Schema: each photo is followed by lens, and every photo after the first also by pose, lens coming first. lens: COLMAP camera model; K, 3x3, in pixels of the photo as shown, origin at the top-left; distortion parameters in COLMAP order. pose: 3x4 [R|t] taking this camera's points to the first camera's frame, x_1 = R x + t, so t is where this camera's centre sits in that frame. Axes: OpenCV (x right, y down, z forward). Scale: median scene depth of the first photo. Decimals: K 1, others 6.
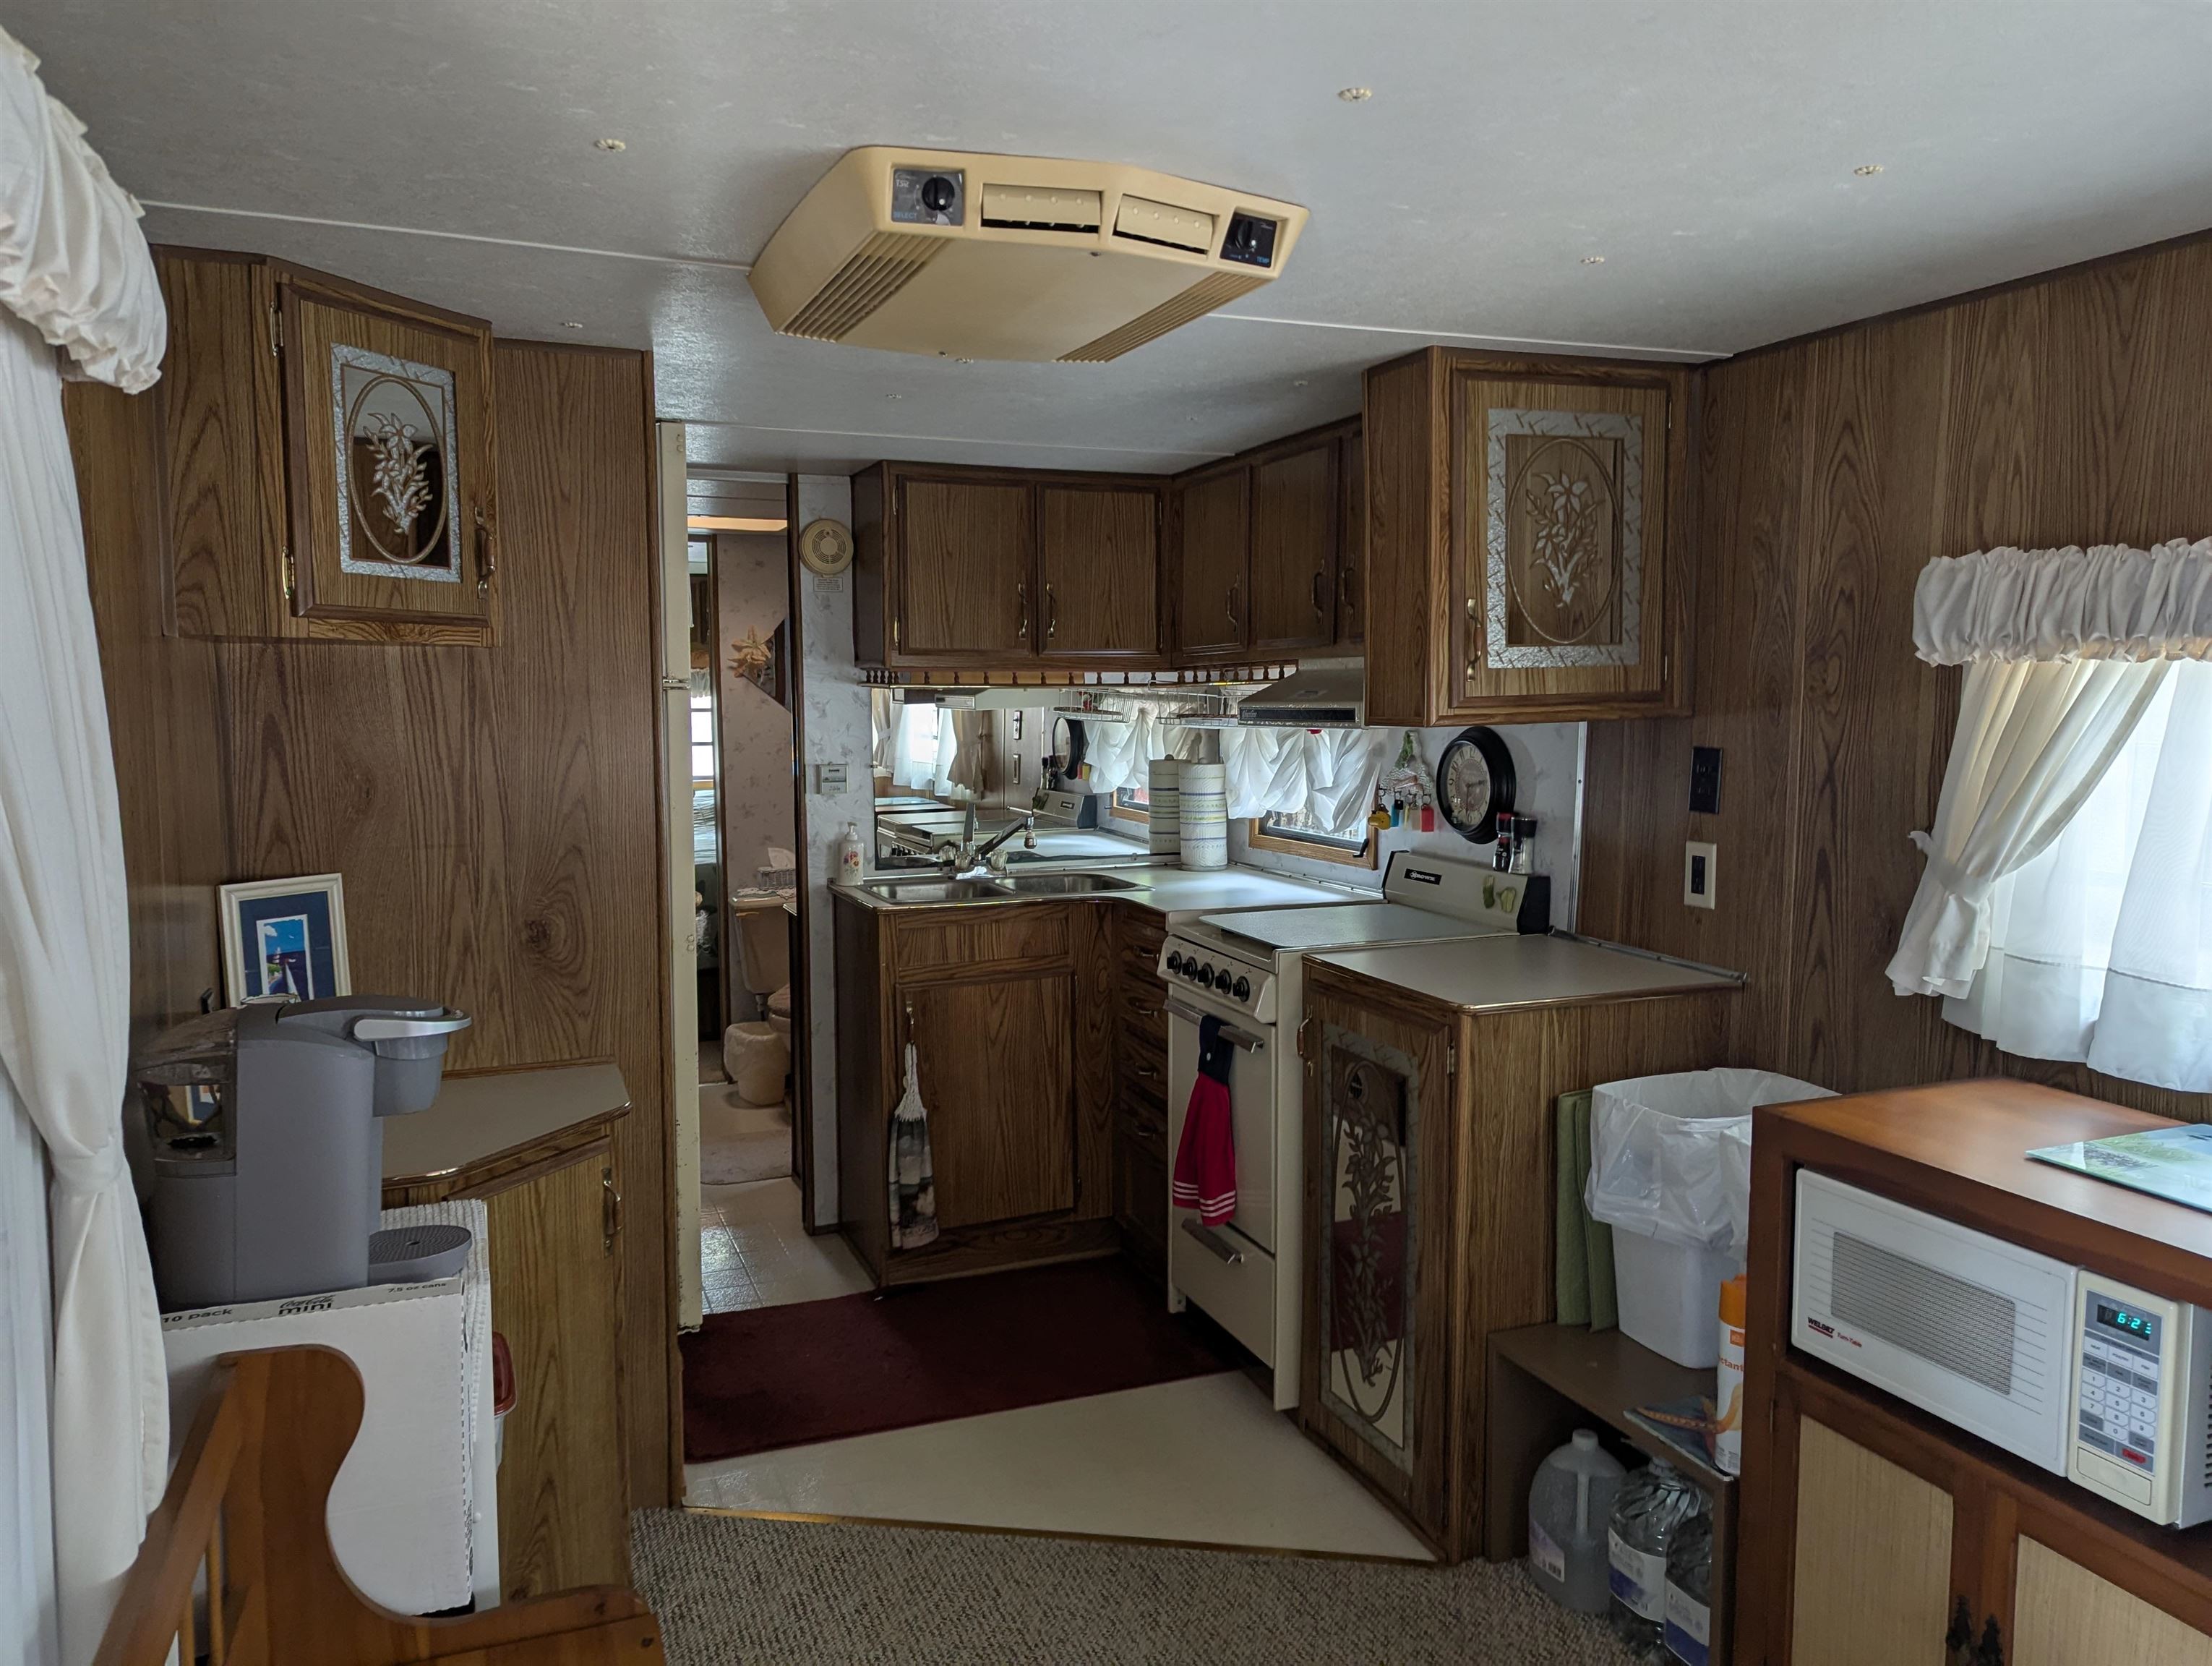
lens RADIAL K [[1569.9, 0, 1094.6], [0, 1569.9, 818.3], [0, 0, 1]] dist [0.072964, -0.075987]
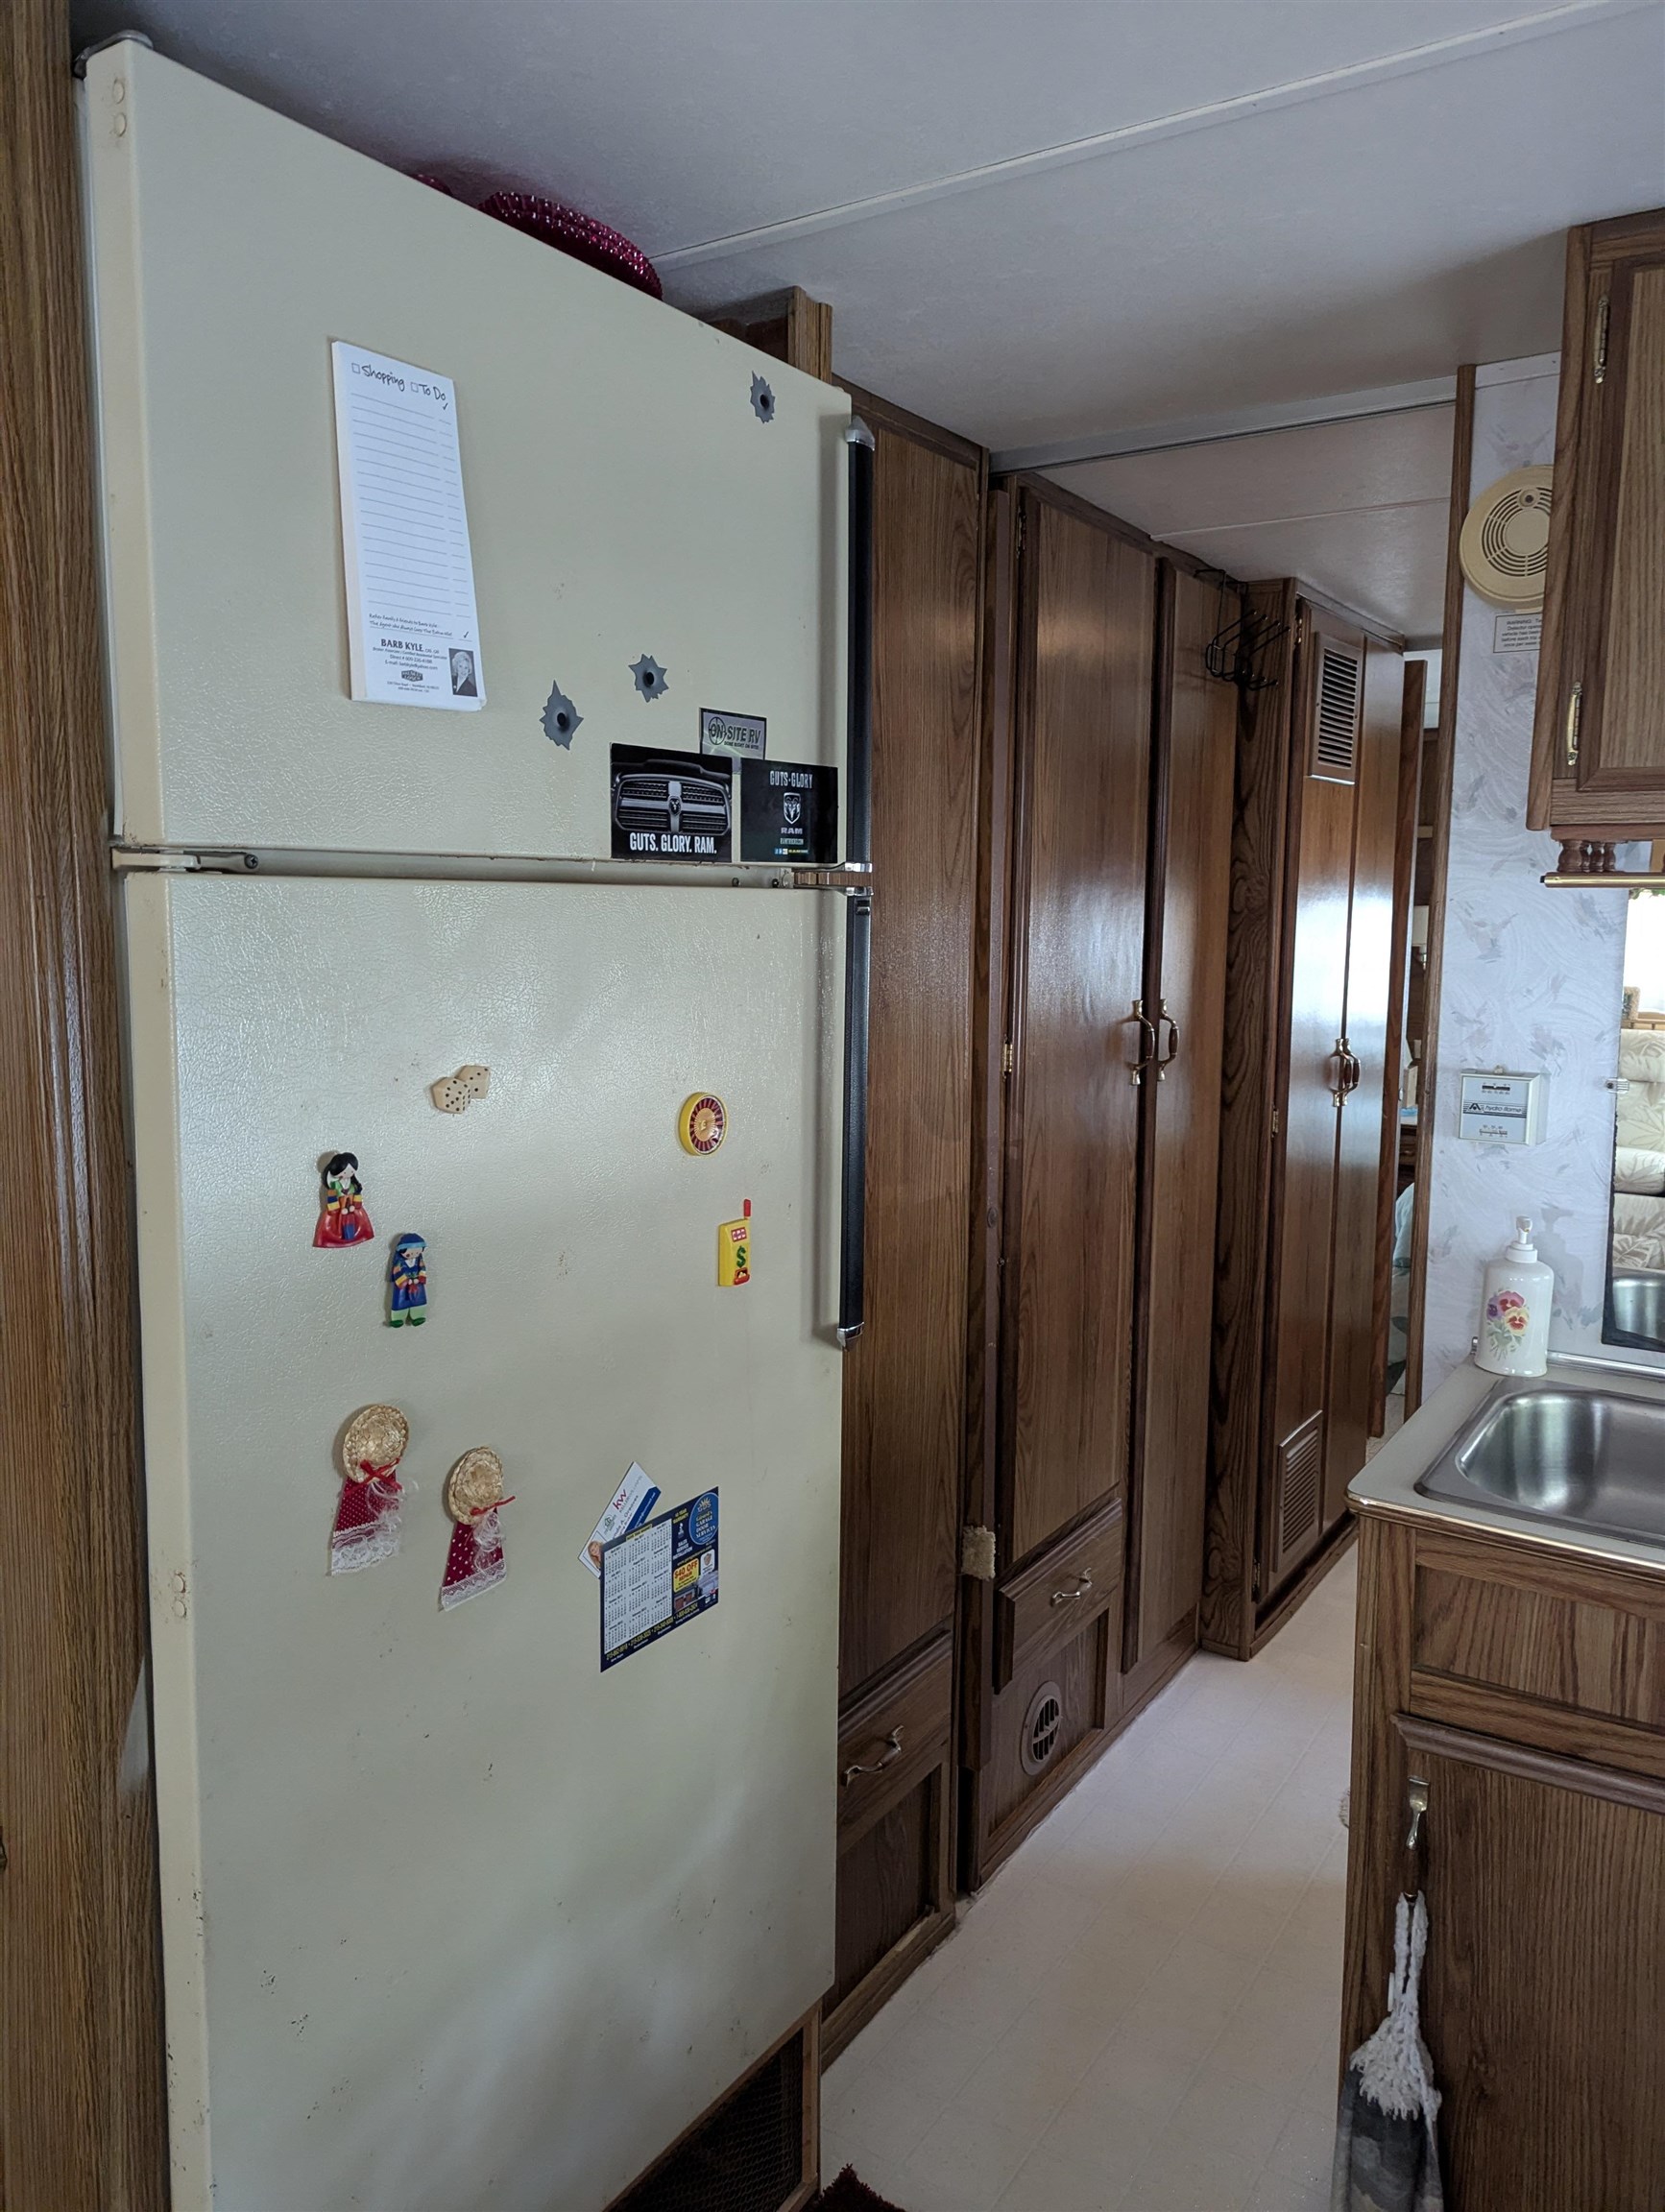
lens RADIAL K [[1572.3, 0, 832.7], [0, 1572.3, 1079.6], [0, 0, 1]] dist [0.072406, -0.076566]
pose [[0.580935, 0.103547, -0.807337, 0.076371], [-0.077695, 0.994400, 0.071632, -0.053687], [0.810233, 0.021112, 0.585727, 0.674619]]
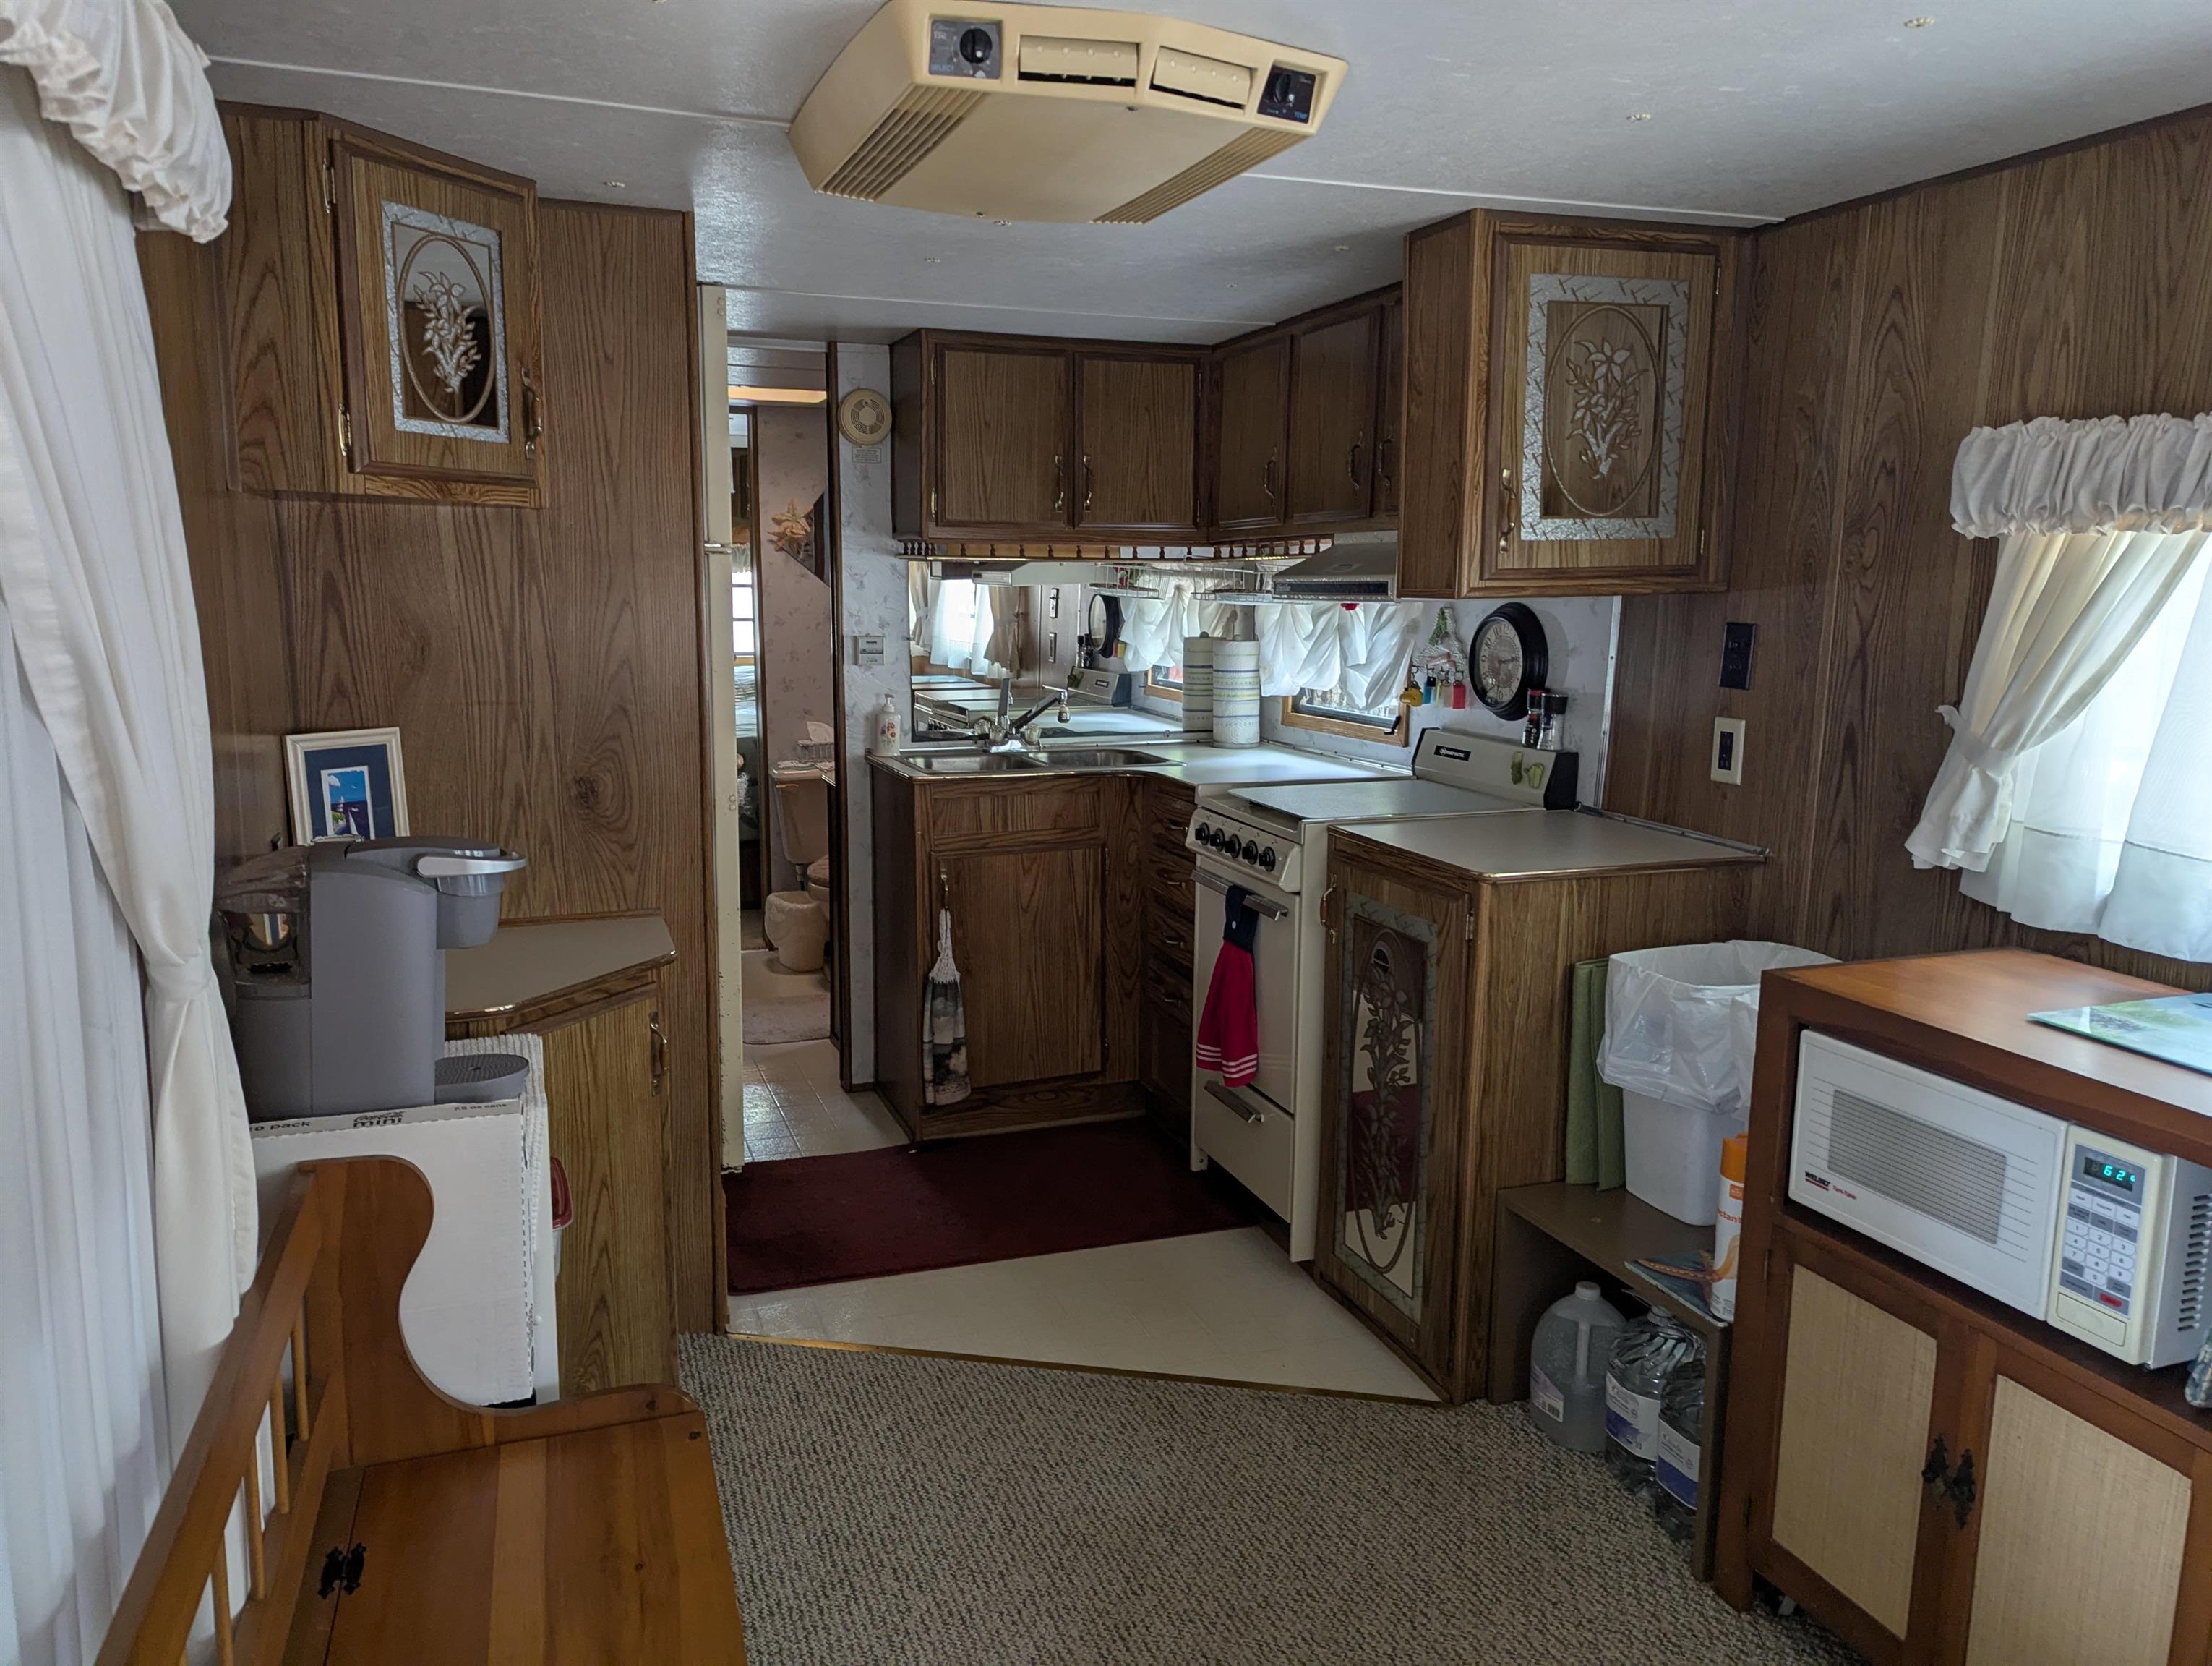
lens RADIAL K [[1572.4, 0, 1076.9], [0, 1572.4, 818.4], [0, 0, 1]] dist [0.072406, -0.076566]
pose [[0.999250, 0.016877, -0.034854, 0.004118], [-0.014363, 0.997362, 0.071159, 0.009605], [0.035963, -0.070605, 0.996856, -0.016849]]
